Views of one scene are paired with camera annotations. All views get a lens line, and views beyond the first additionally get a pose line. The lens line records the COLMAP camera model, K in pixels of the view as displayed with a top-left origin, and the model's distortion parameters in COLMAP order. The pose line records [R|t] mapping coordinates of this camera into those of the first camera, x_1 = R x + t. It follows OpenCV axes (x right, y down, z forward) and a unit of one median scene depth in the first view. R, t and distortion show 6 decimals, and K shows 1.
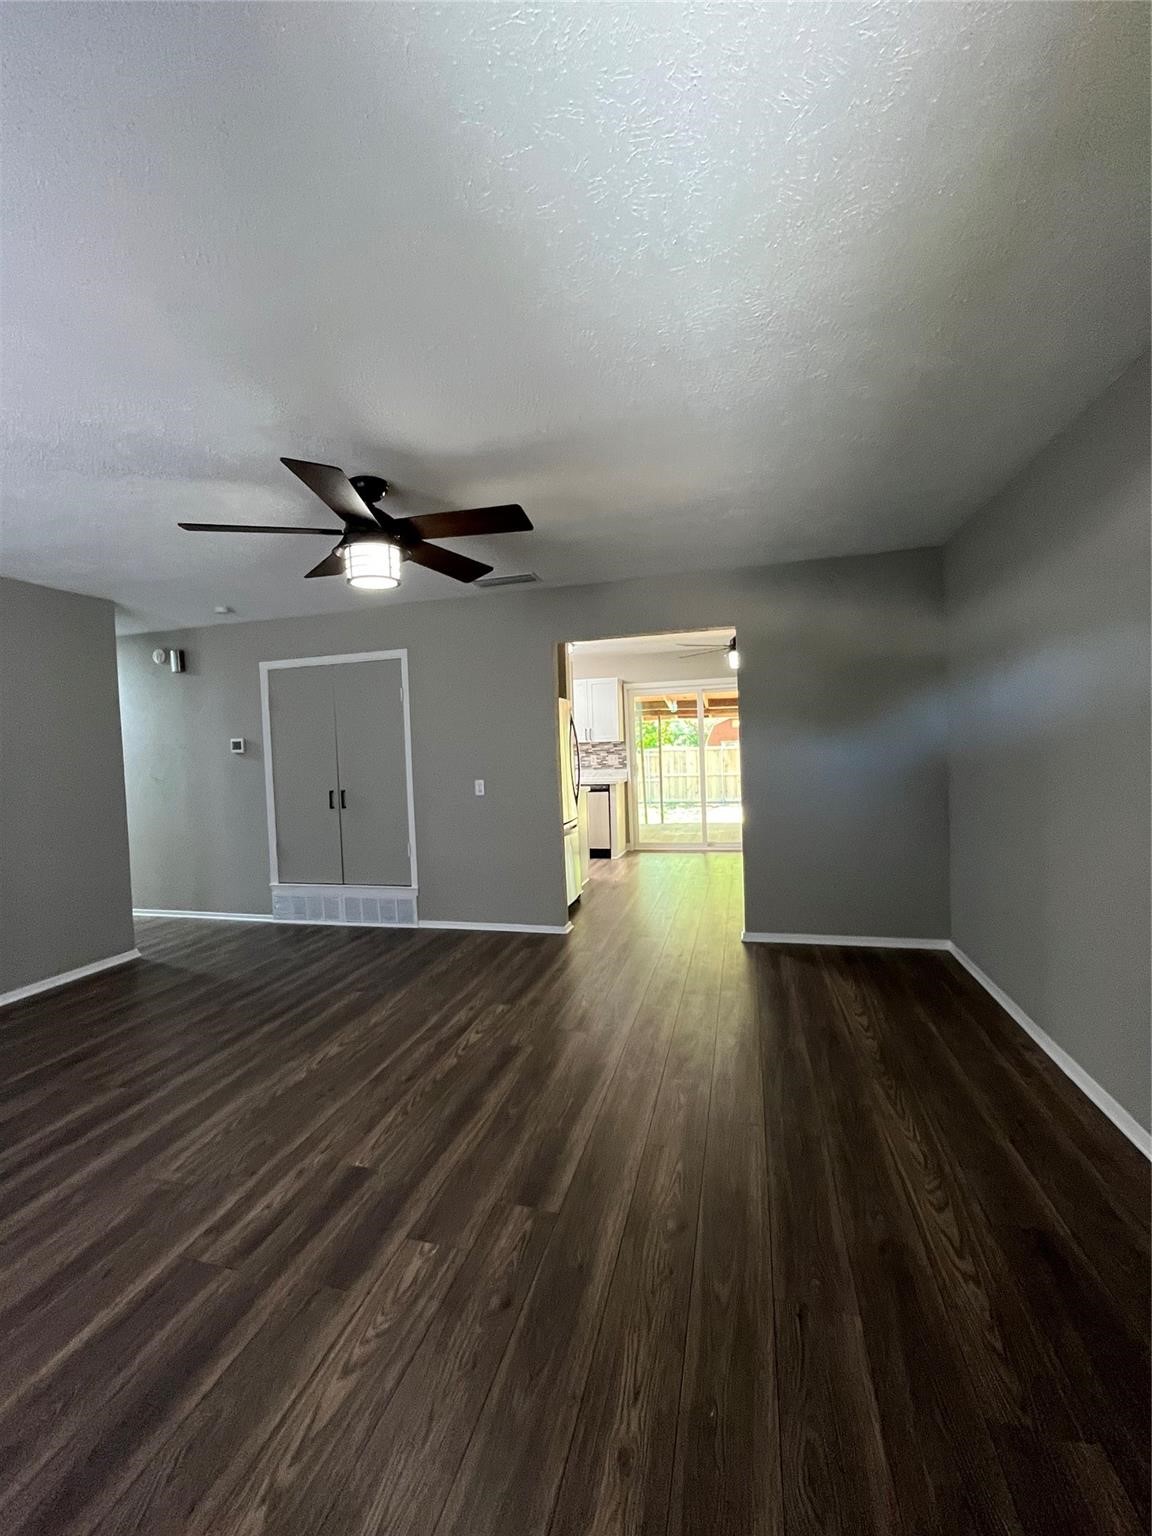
lens RADIAL K [[623.2, 0, 576.7], [0, 623.2, 766.3], [0, 0, 1]] dist [-0.004619, 0.001246]
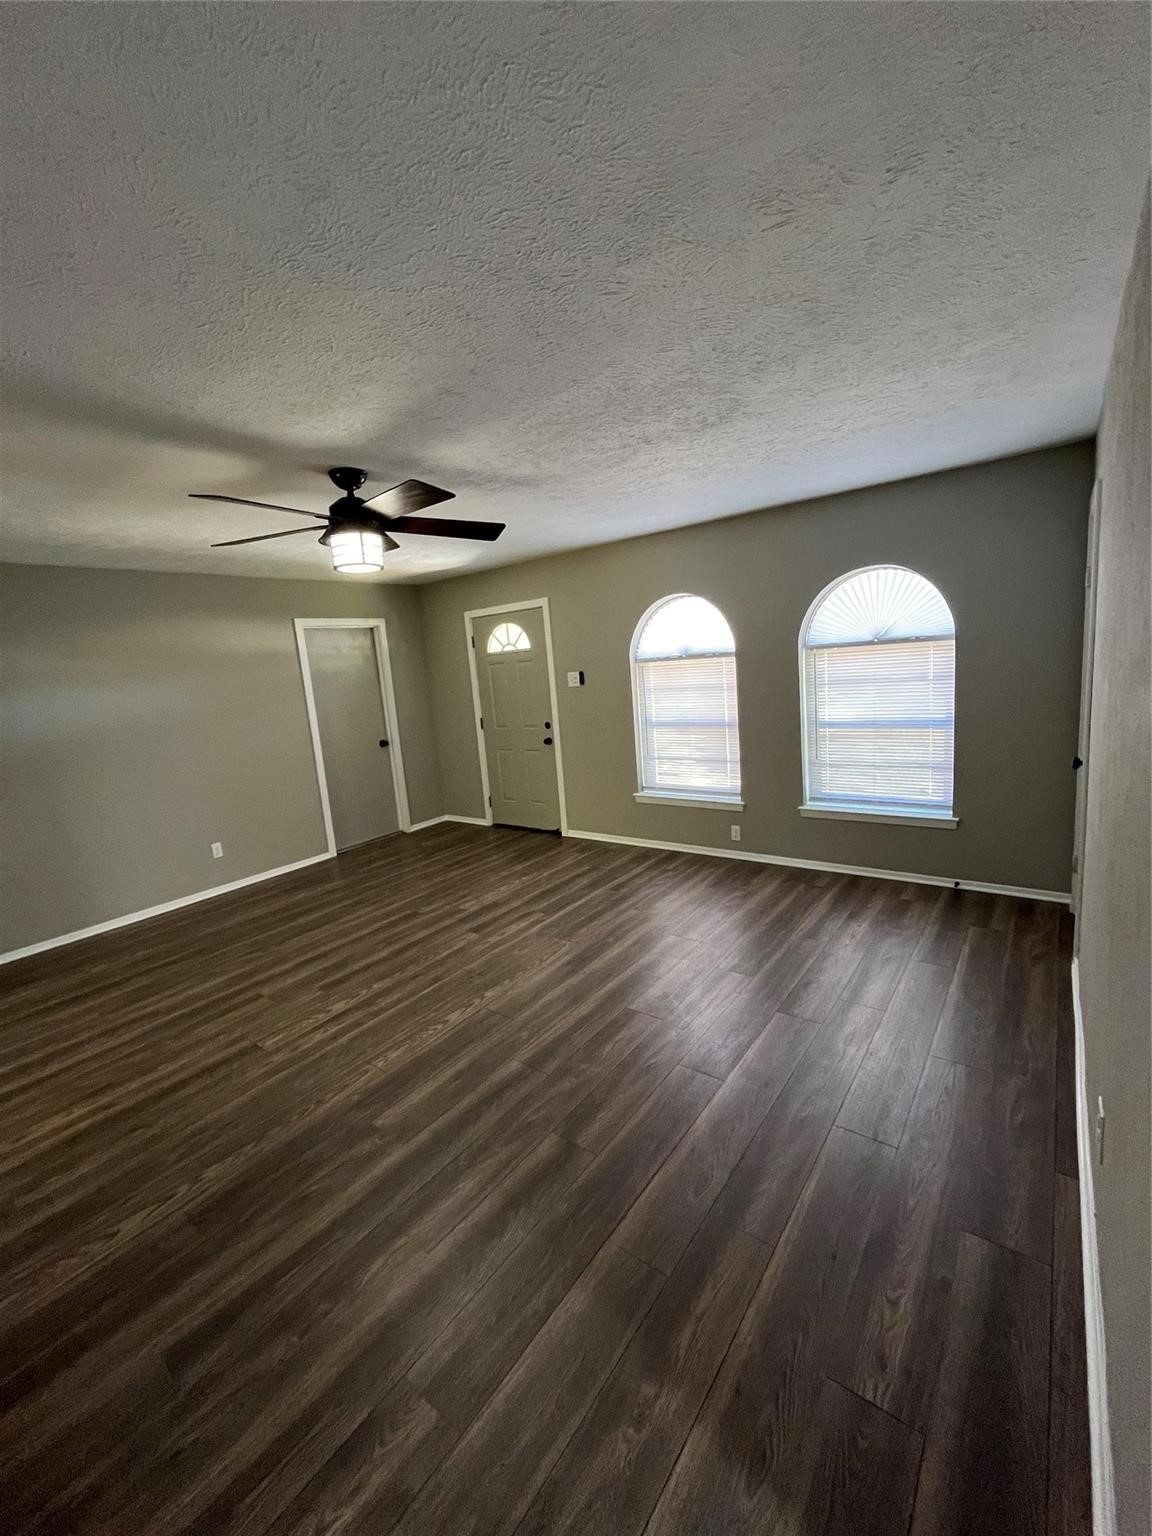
lens RADIAL K [[623.2, 0, 574.7], [0, 623.2, 766.7], [0, 0, 1]] dist [-0.004619, 0.001246]
pose [[-0.915256, 0.044225, 0.400439, -1.295310], [0.128422, 0.974133, 0.185939, -0.137148], [-0.381857, 0.221607, -0.897260, 2.274013]]
